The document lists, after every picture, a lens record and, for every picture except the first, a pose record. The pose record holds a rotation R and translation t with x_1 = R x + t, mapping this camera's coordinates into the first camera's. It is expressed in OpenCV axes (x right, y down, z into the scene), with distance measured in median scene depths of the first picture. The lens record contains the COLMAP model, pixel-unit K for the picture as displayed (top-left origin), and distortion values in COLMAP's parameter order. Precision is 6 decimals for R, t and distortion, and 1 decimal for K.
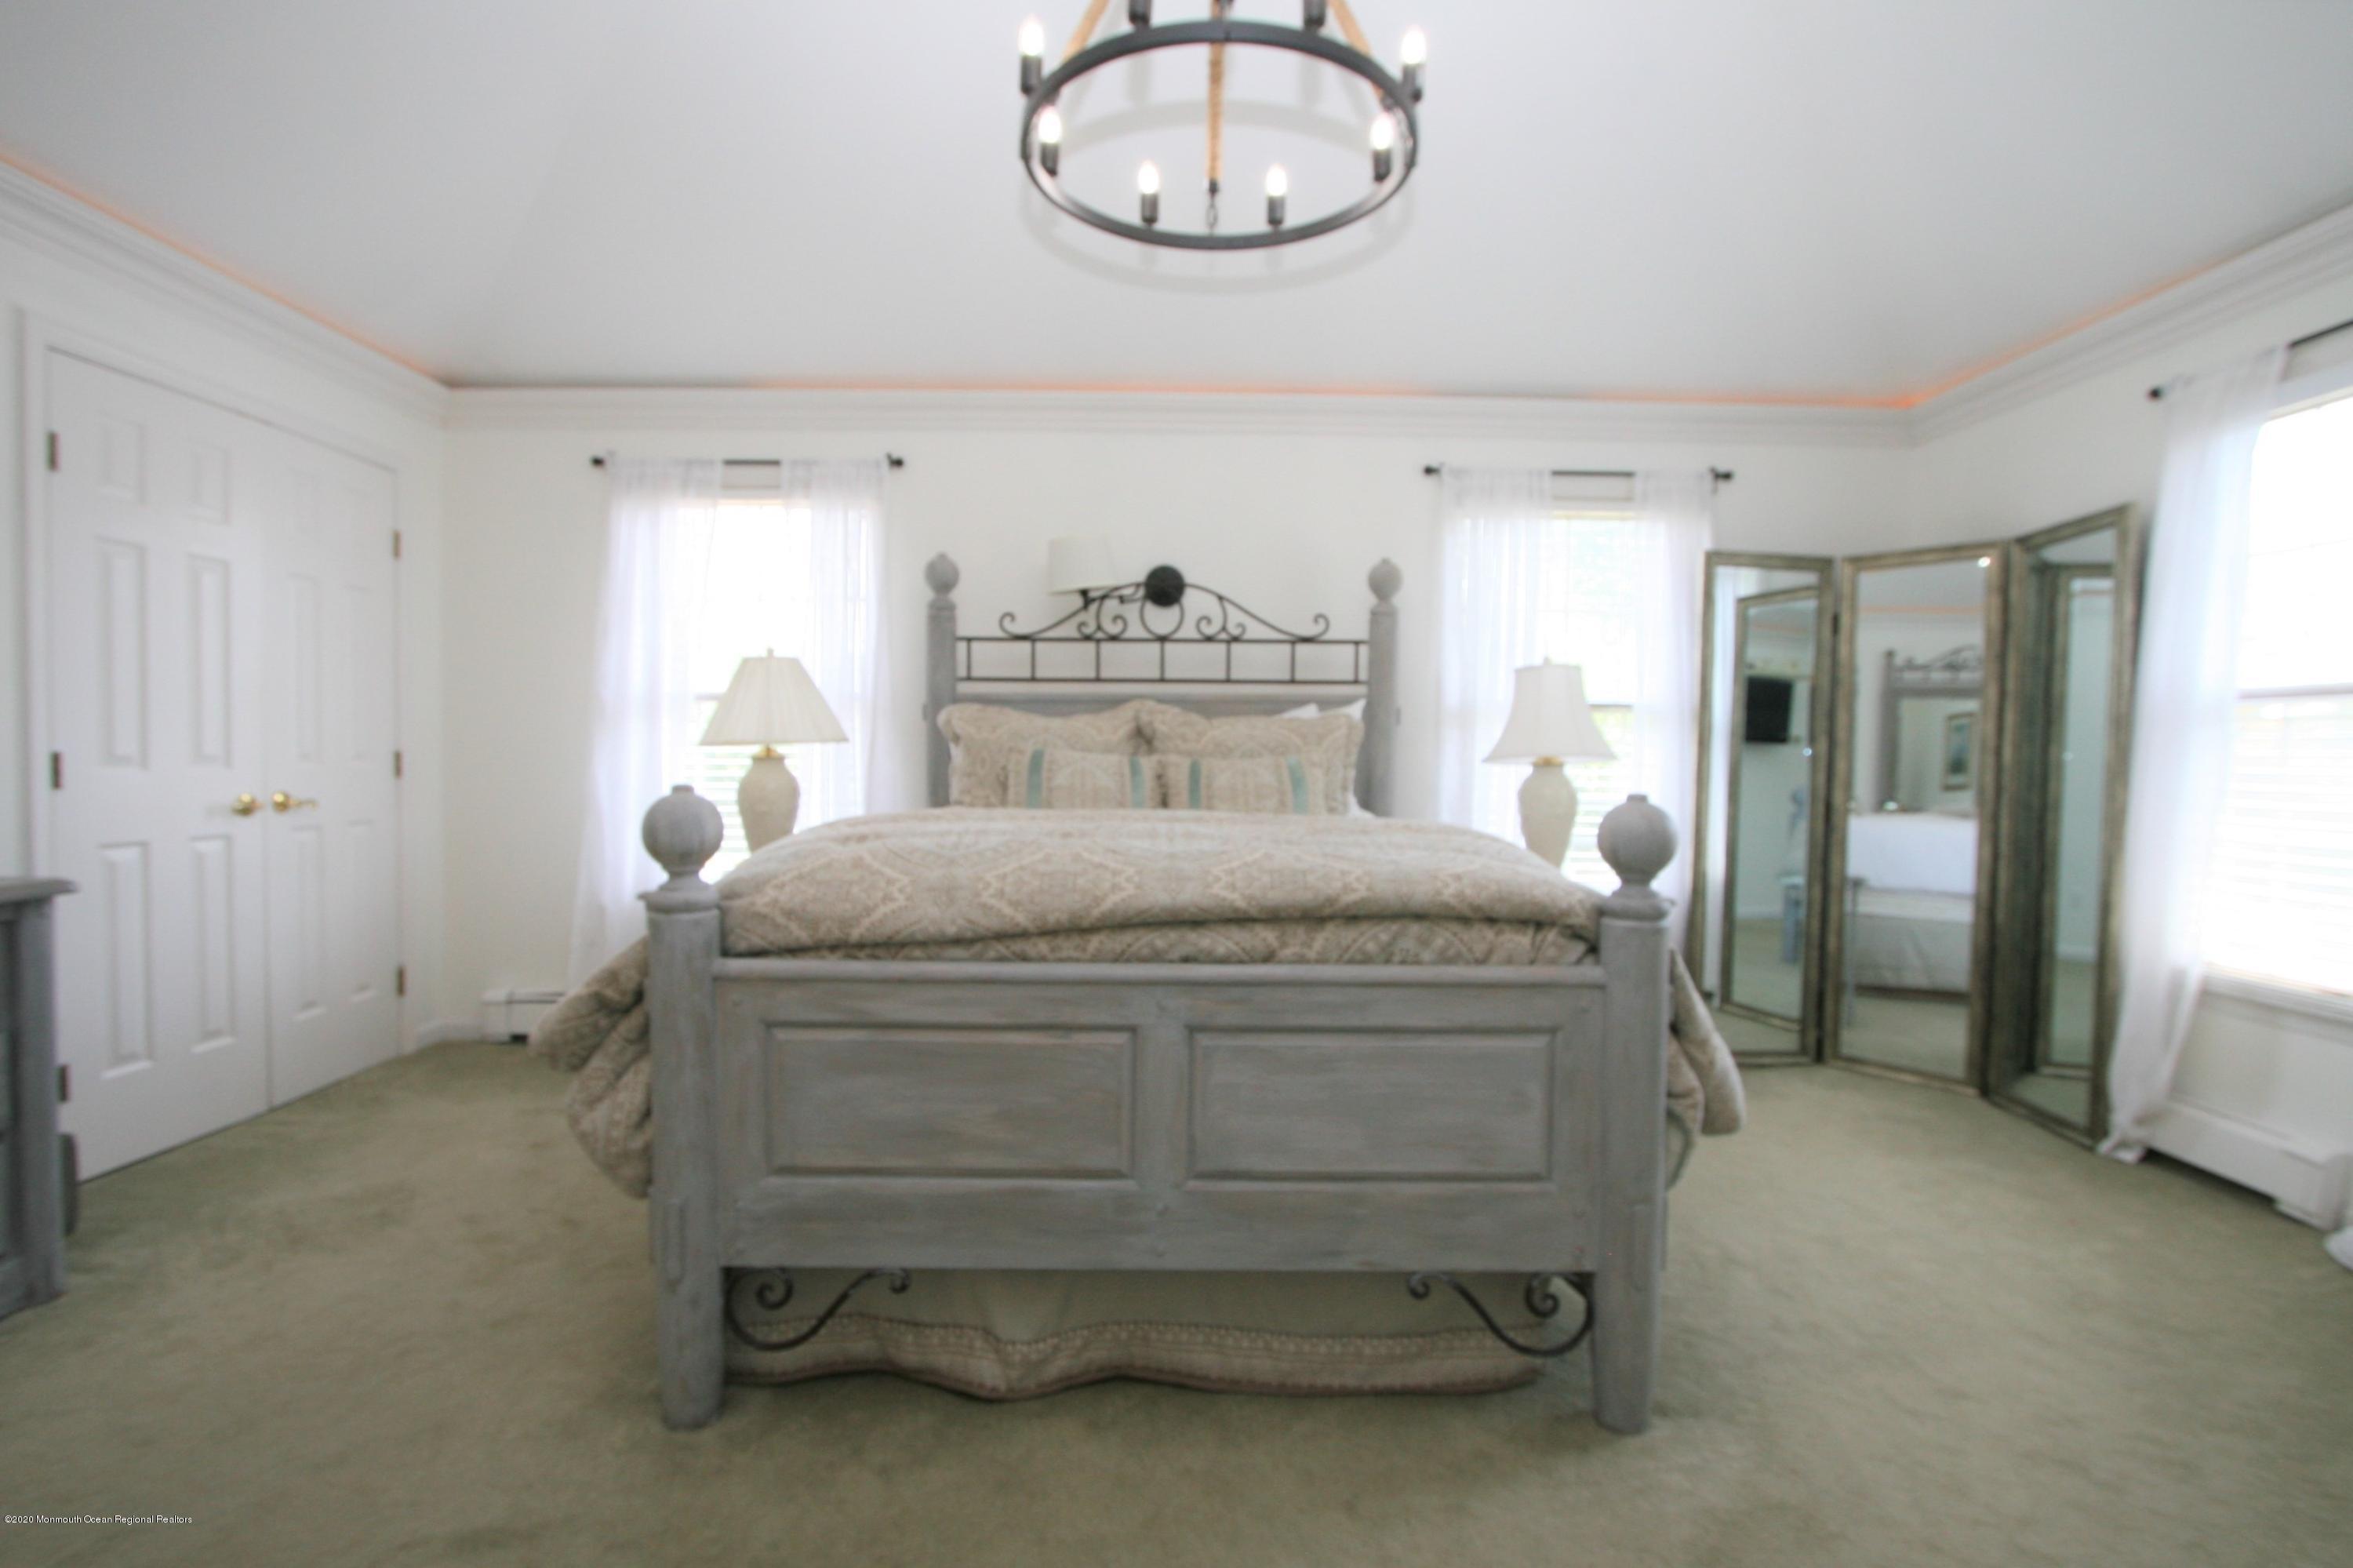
lens RADIAL K [[1117.1, 0, 1185.1], [0, 1117.1, 785.2], [0, 0, 1]] dist [-0.021746, 0.004372]
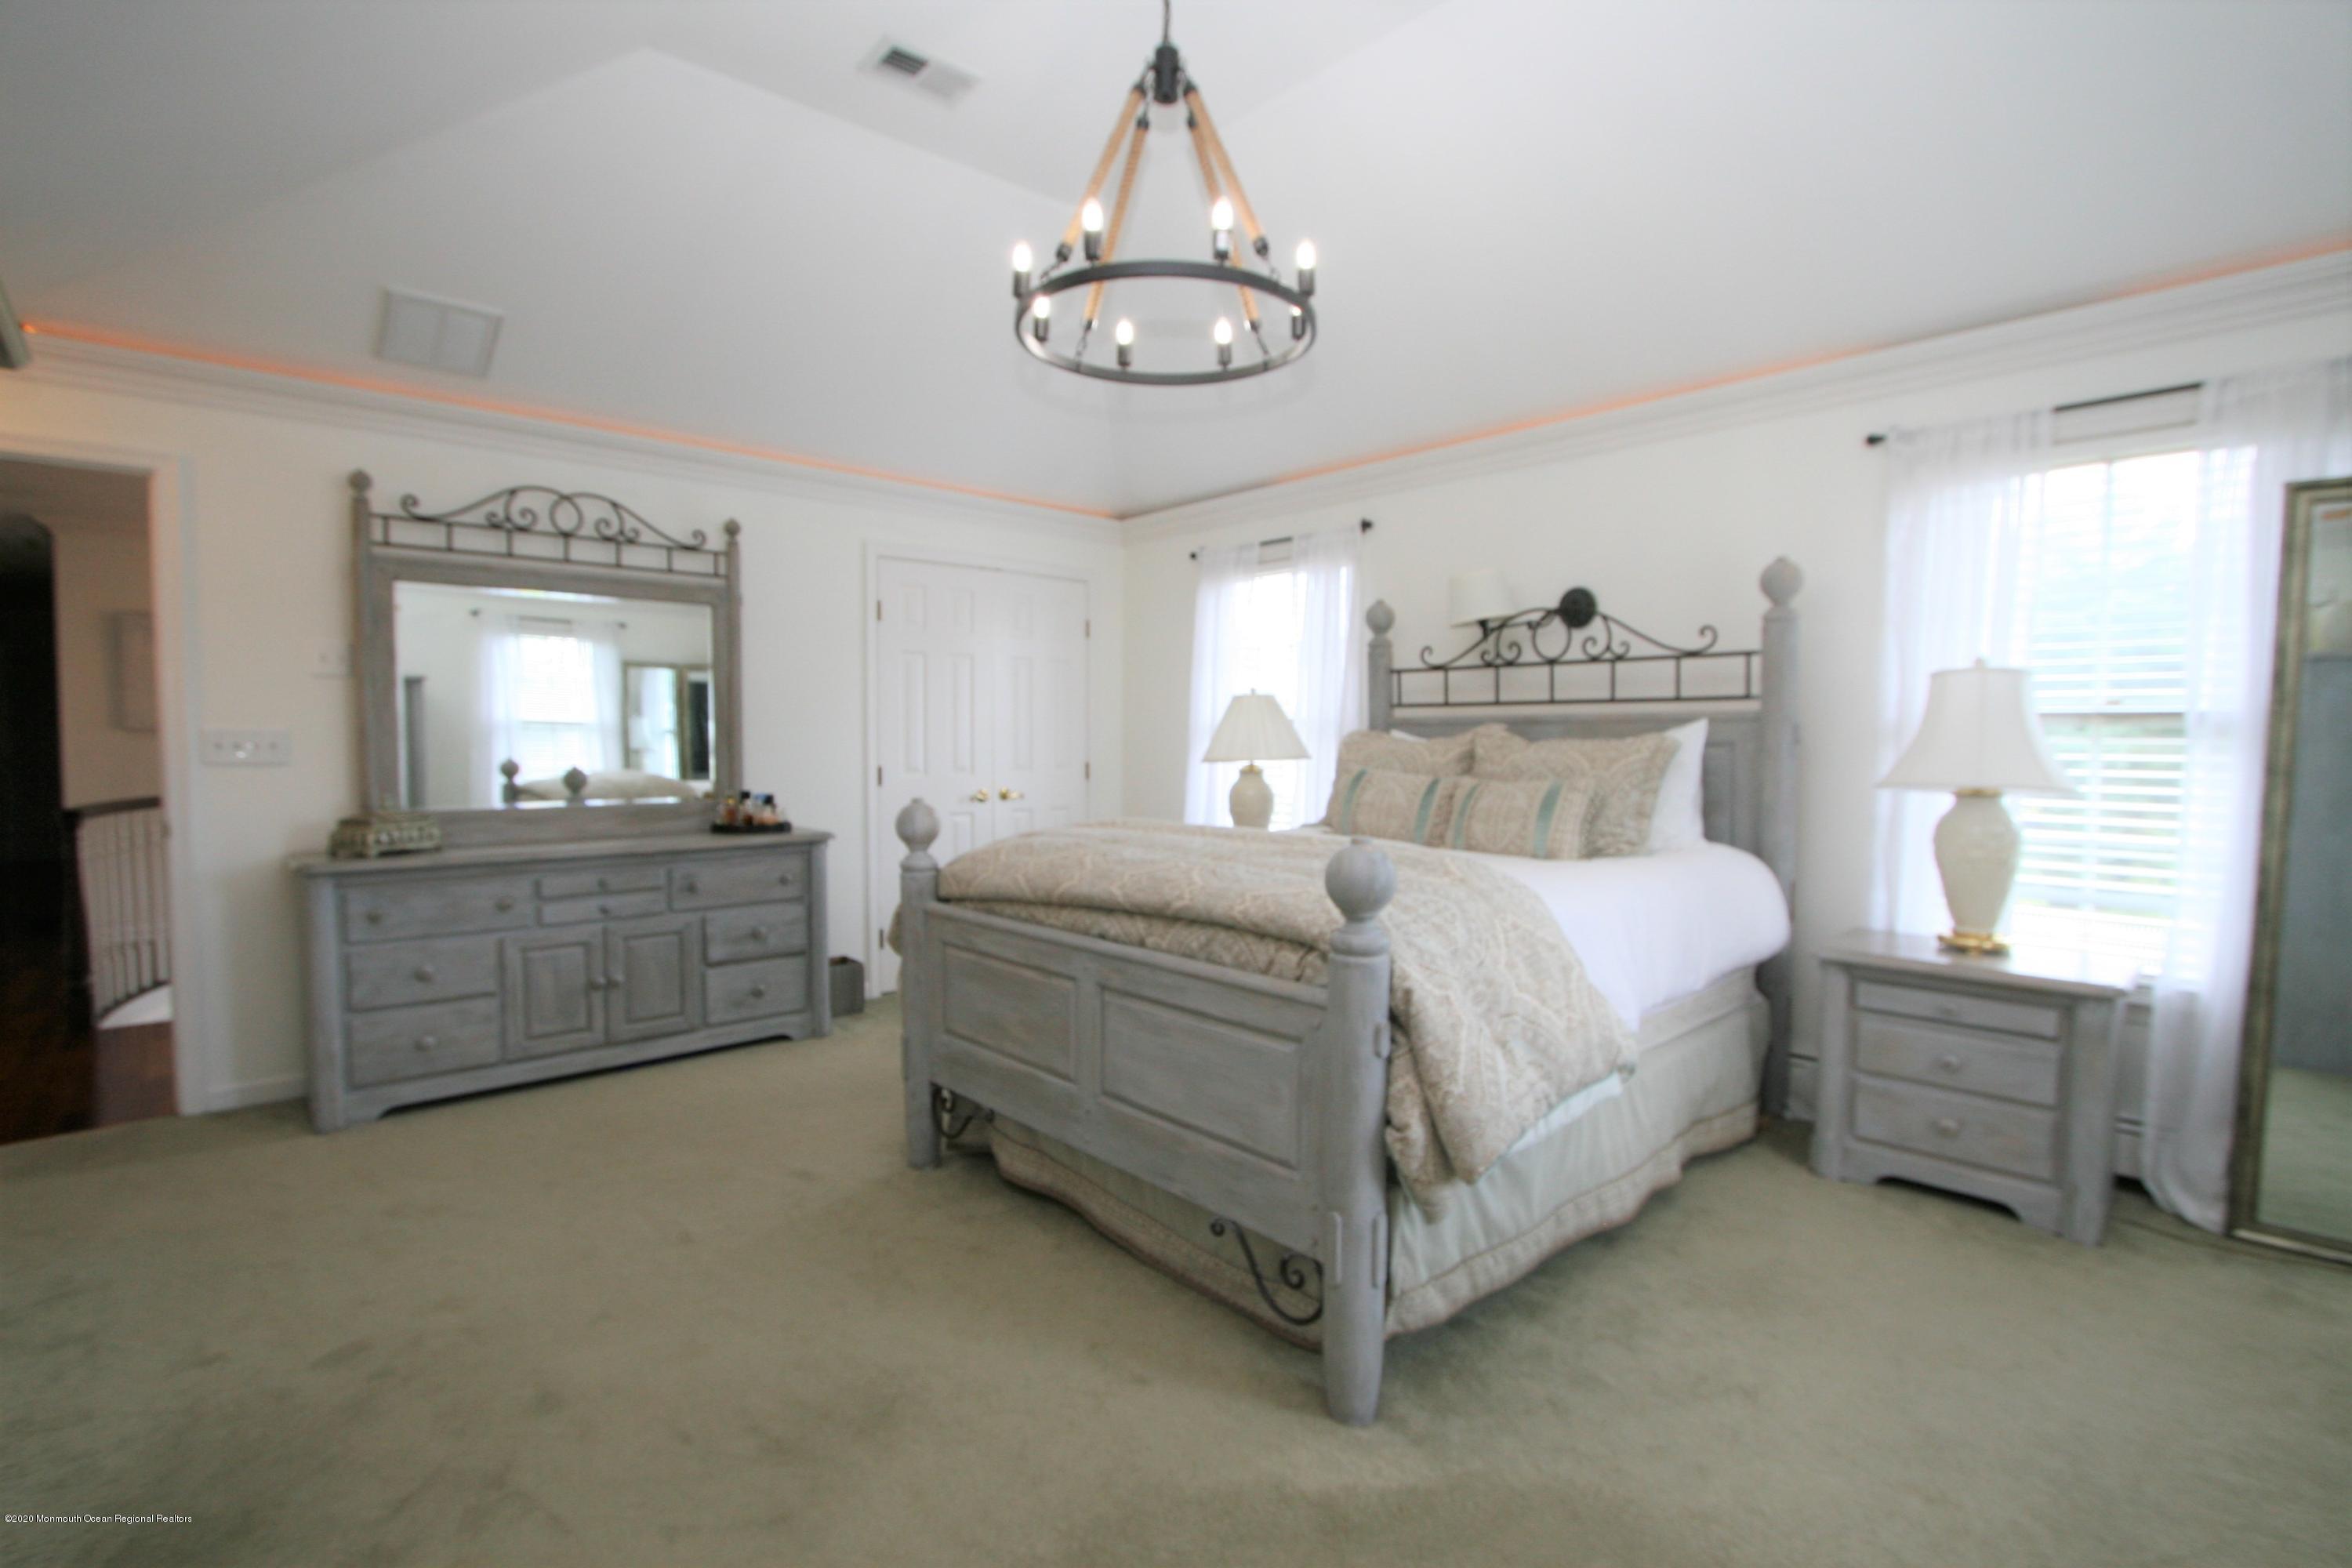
lens RADIAL K [[1082.6, 0, 1181.0], [0, 1082.6, 785.6], [0, 0, 1]] dist [-0.013599, 0.004313]
pose [[0.673688, 0.026091, -0.738555, 0.492263], [-0.020615, 0.999651, 0.016510, -0.026258], [0.738728, 0.004102, 0.673991, 0.074654]]
